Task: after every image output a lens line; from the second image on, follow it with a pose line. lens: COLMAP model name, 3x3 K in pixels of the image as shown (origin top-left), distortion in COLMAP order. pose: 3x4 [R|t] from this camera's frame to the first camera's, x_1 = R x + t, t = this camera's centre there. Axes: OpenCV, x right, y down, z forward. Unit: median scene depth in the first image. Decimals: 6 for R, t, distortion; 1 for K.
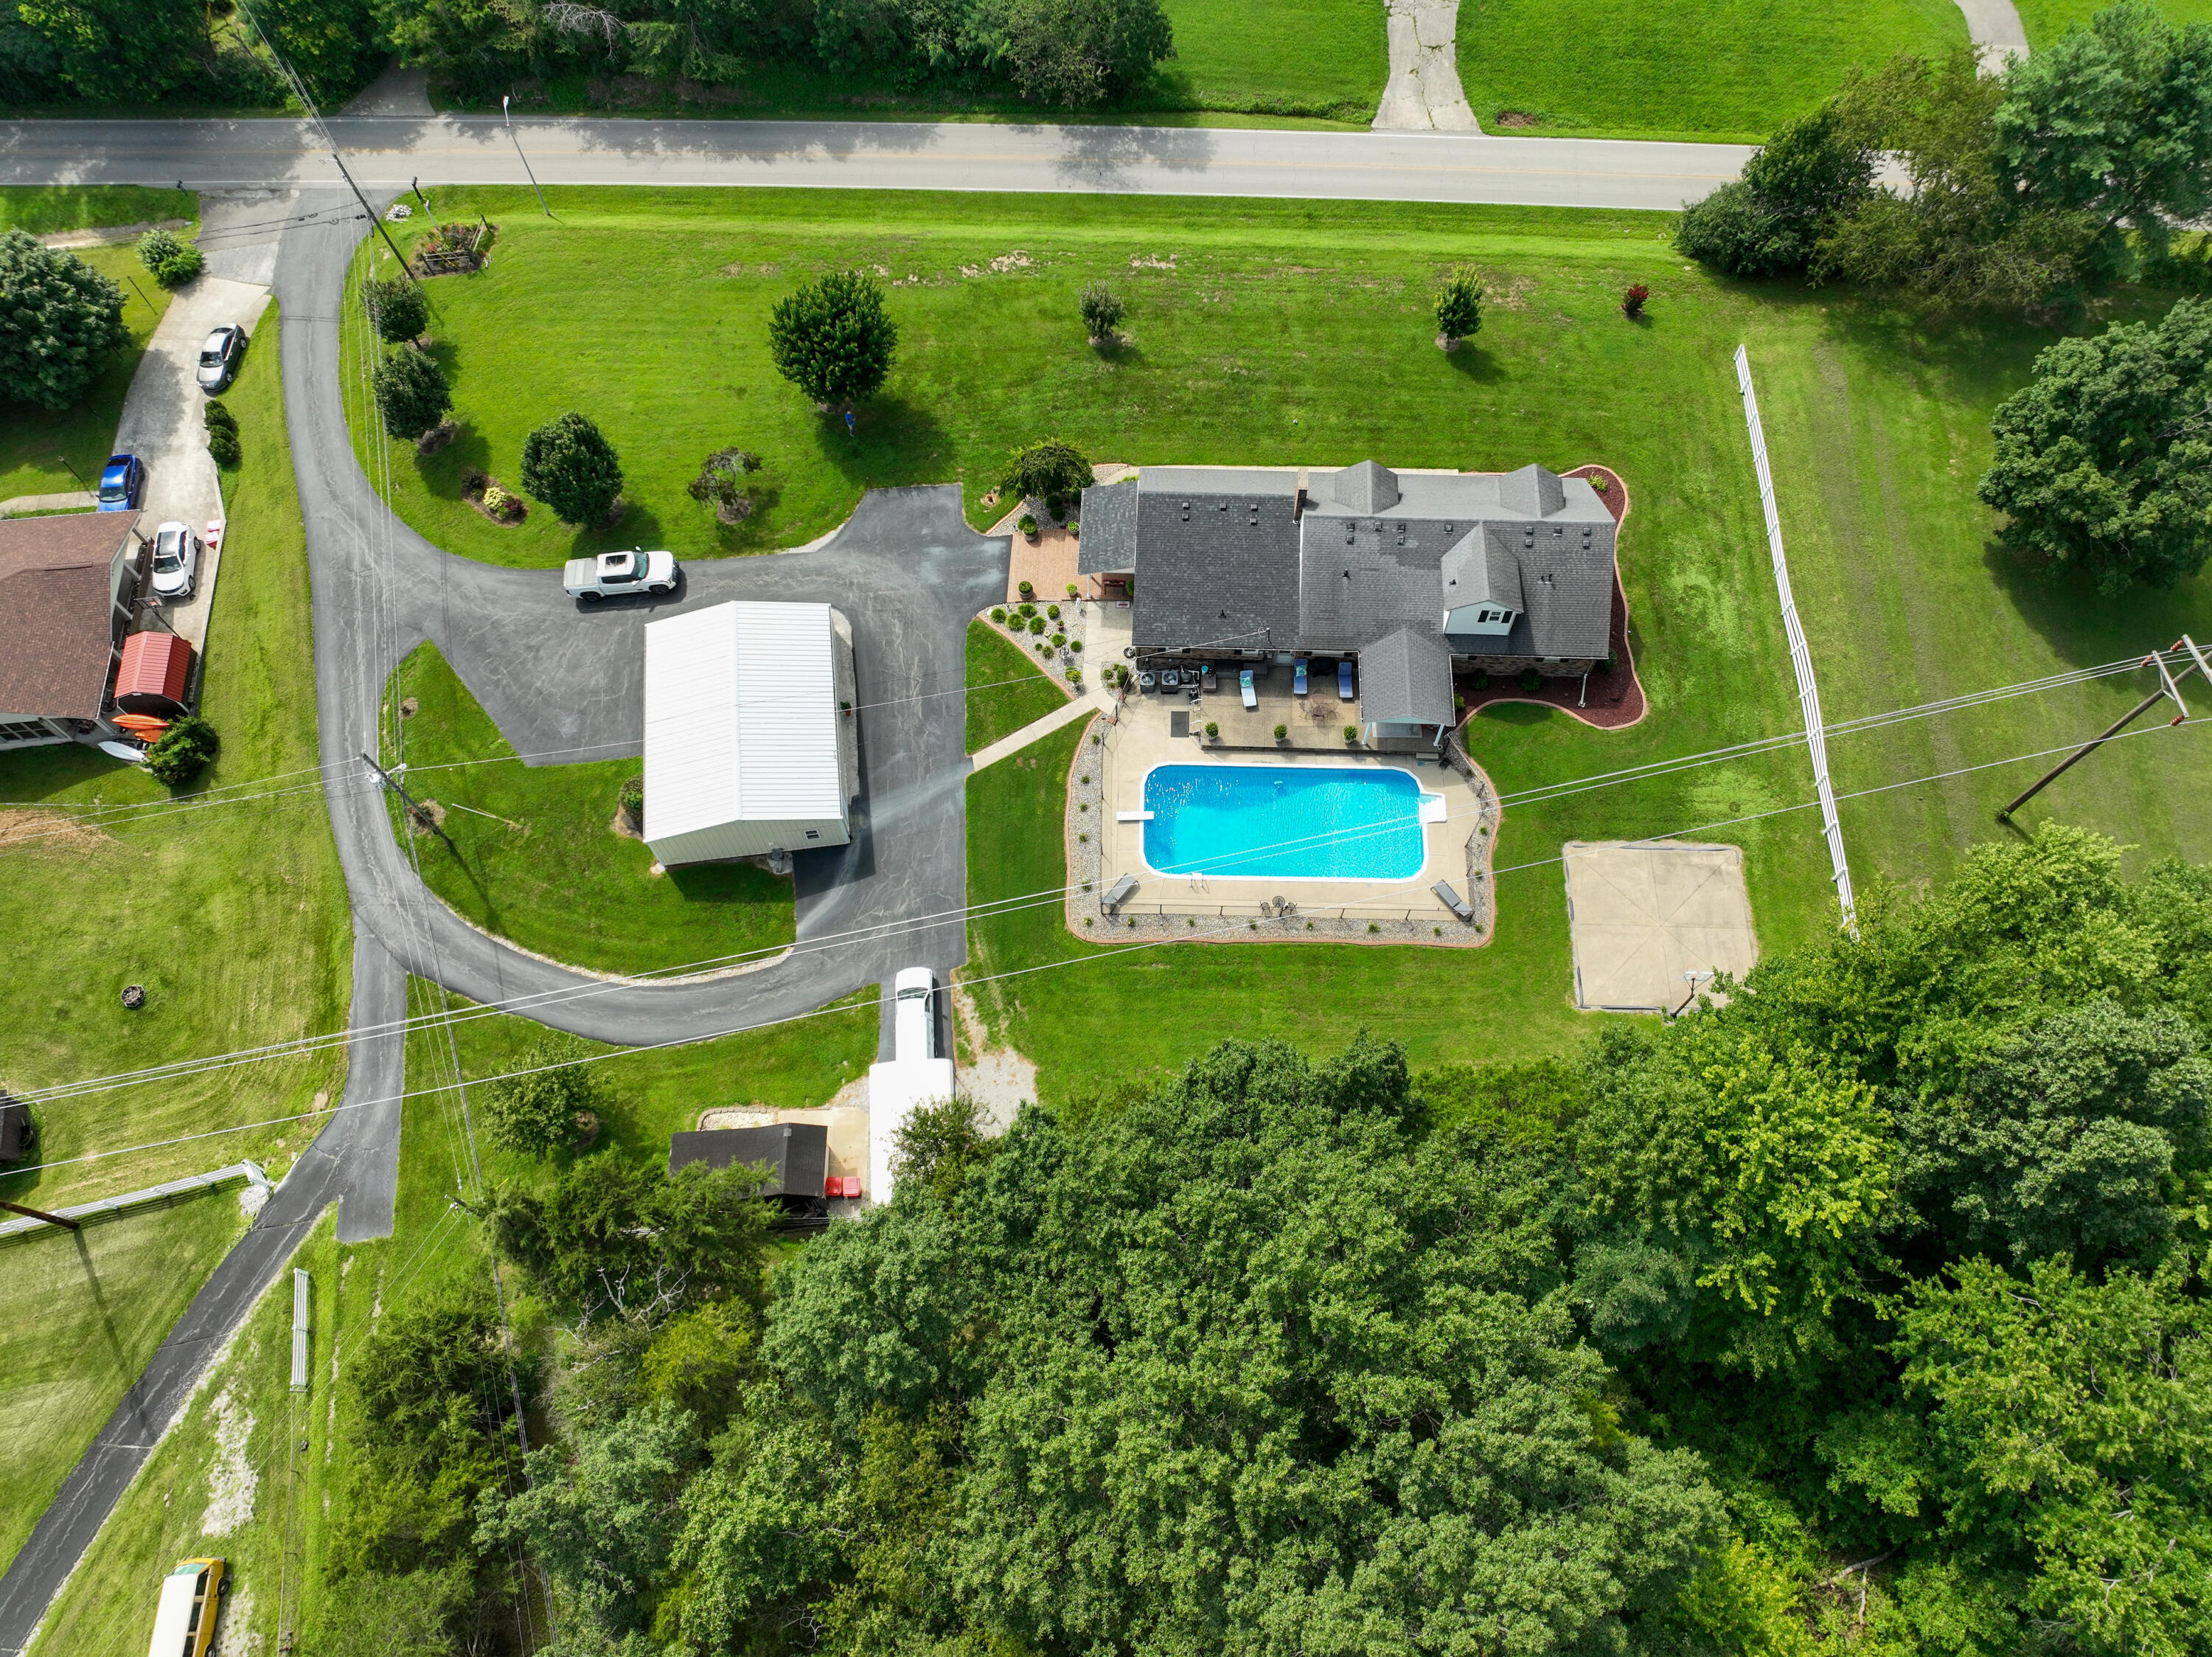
lens RADIAL K [[1552.3, 0, 1114.8], [0, 1552.3, 829.8], [0, 0, 1]] dist [0.003474, 0.013740]
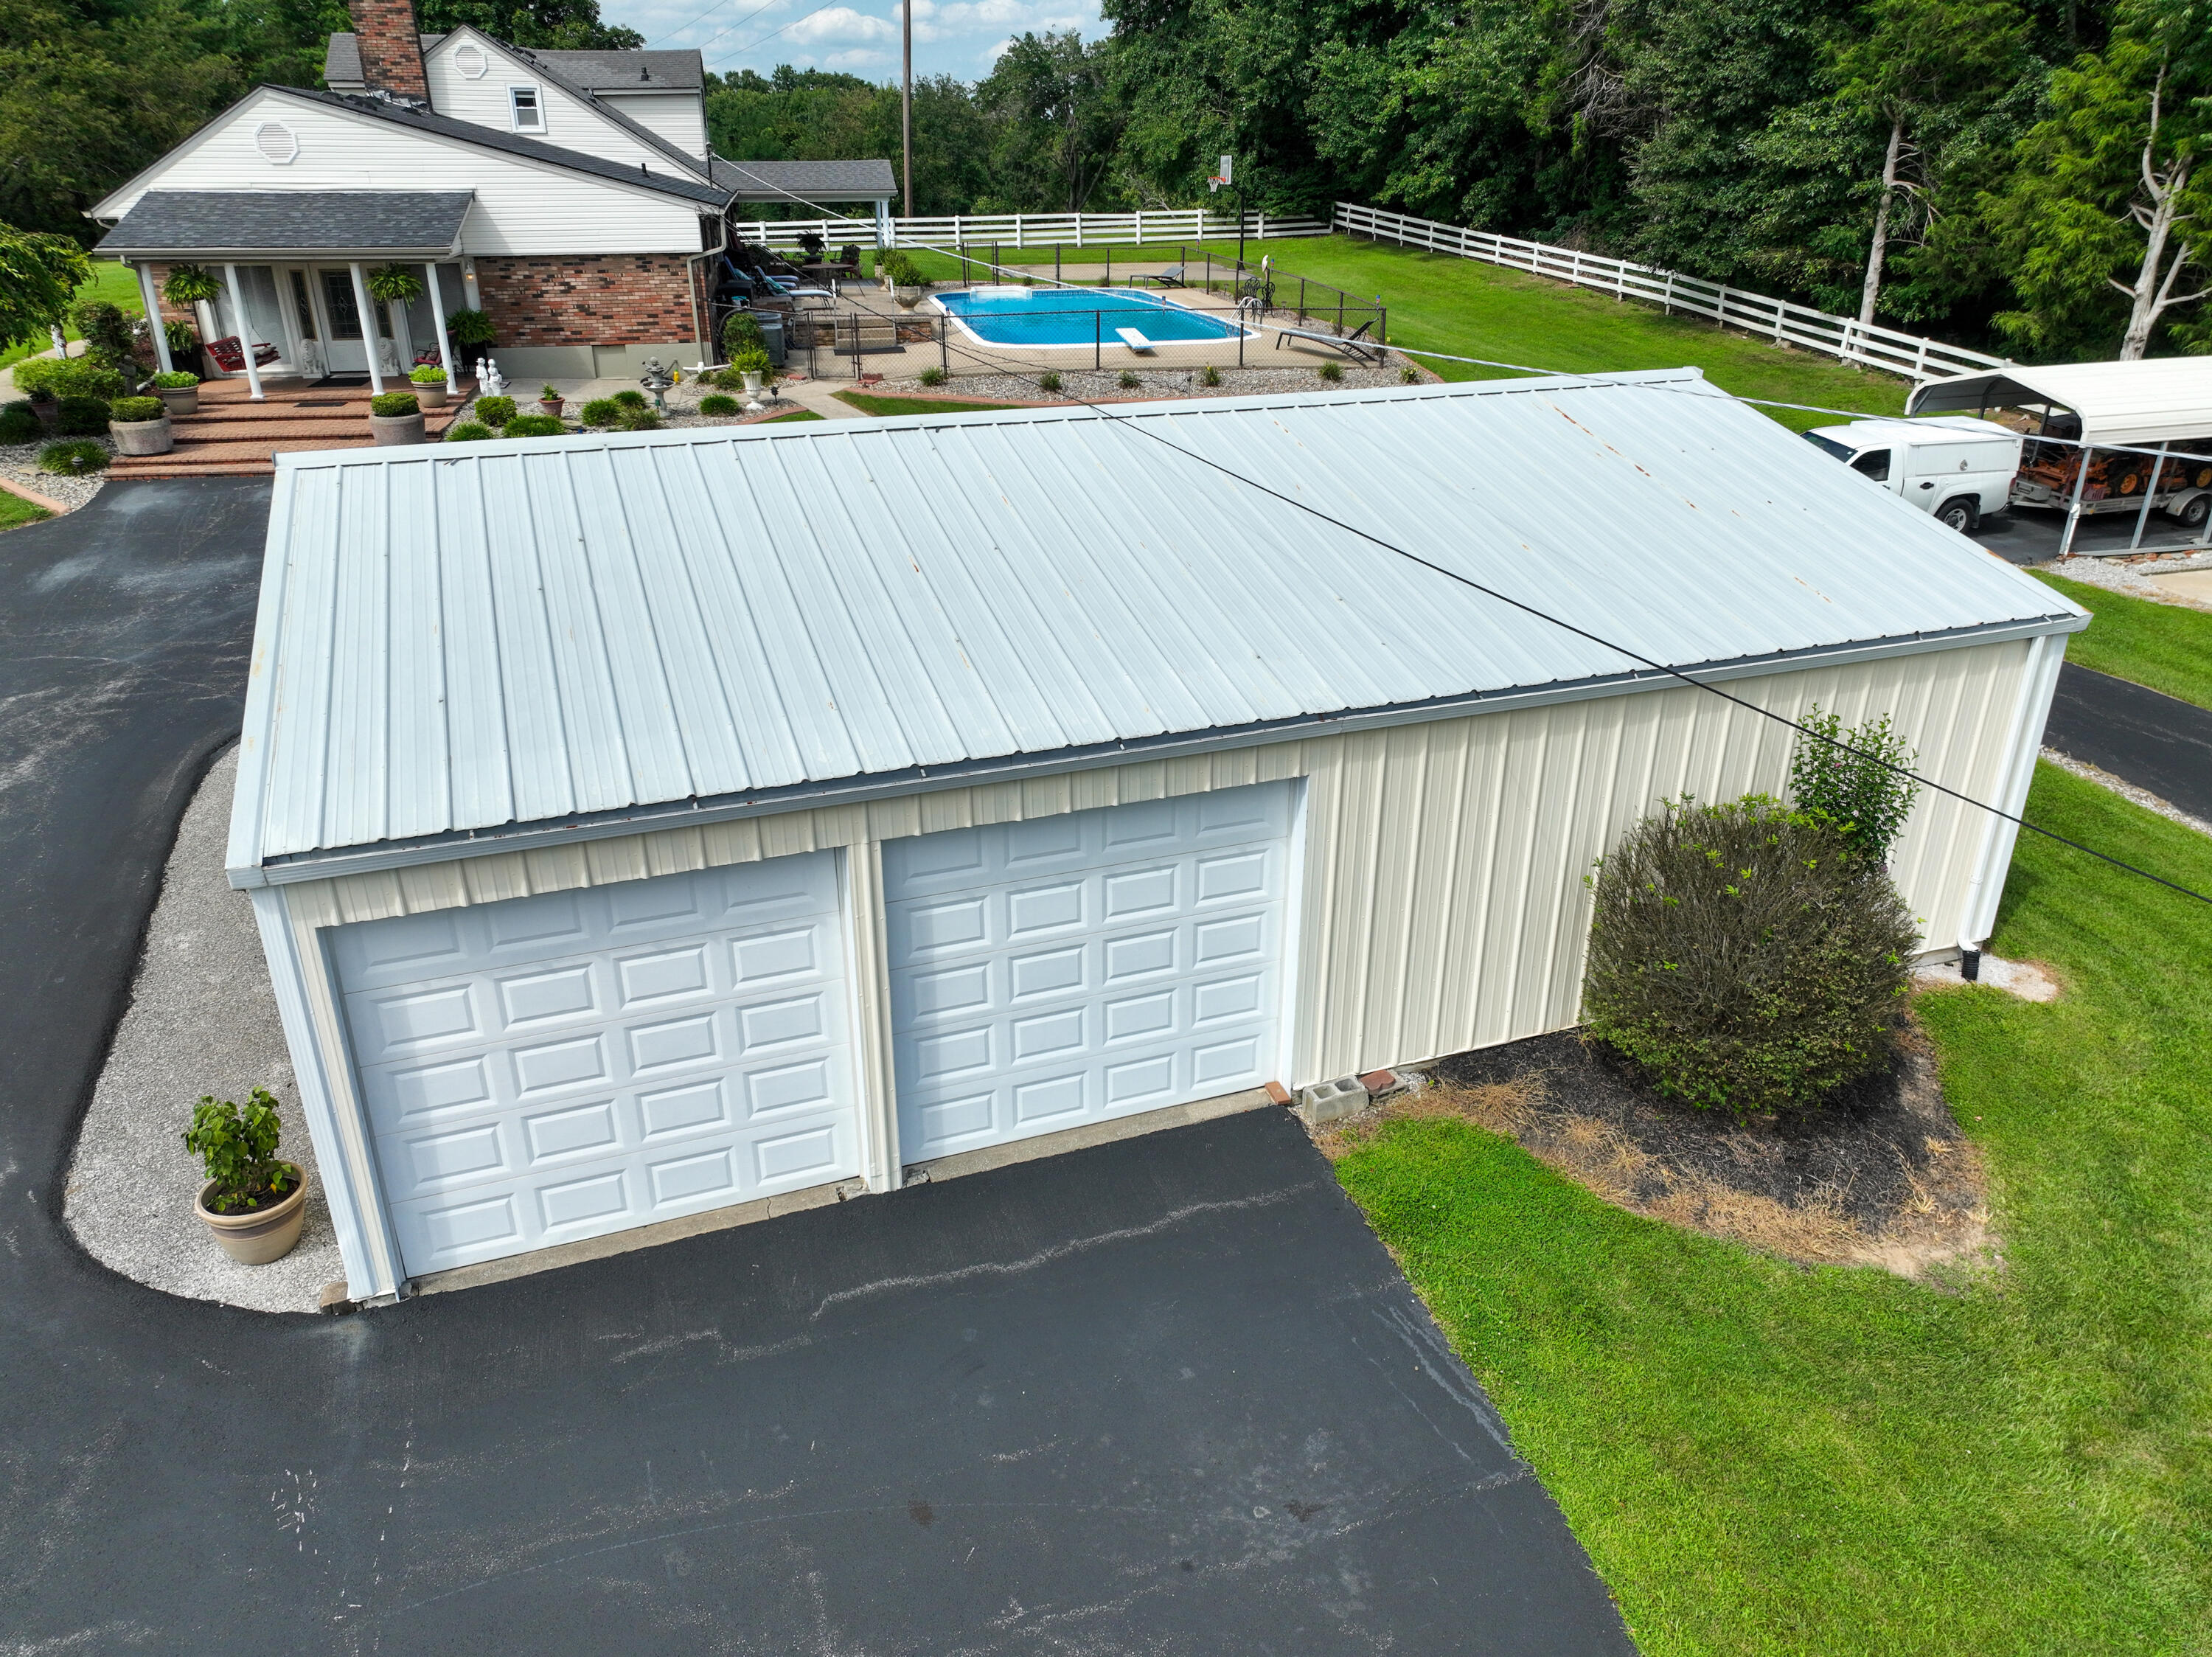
lens RADIAL K [[1552.3, 0, 1121.1], [0, 1552.3, 826.9], [0, 0, 1]] dist [0.003474, 0.013740]
pose [[-0.232110, -0.385459, 0.893055, -0.403362], [0.874531, 0.319233, 0.365082, -0.120473], [-0.425817, 0.865743, 0.262999, 0.957697]]
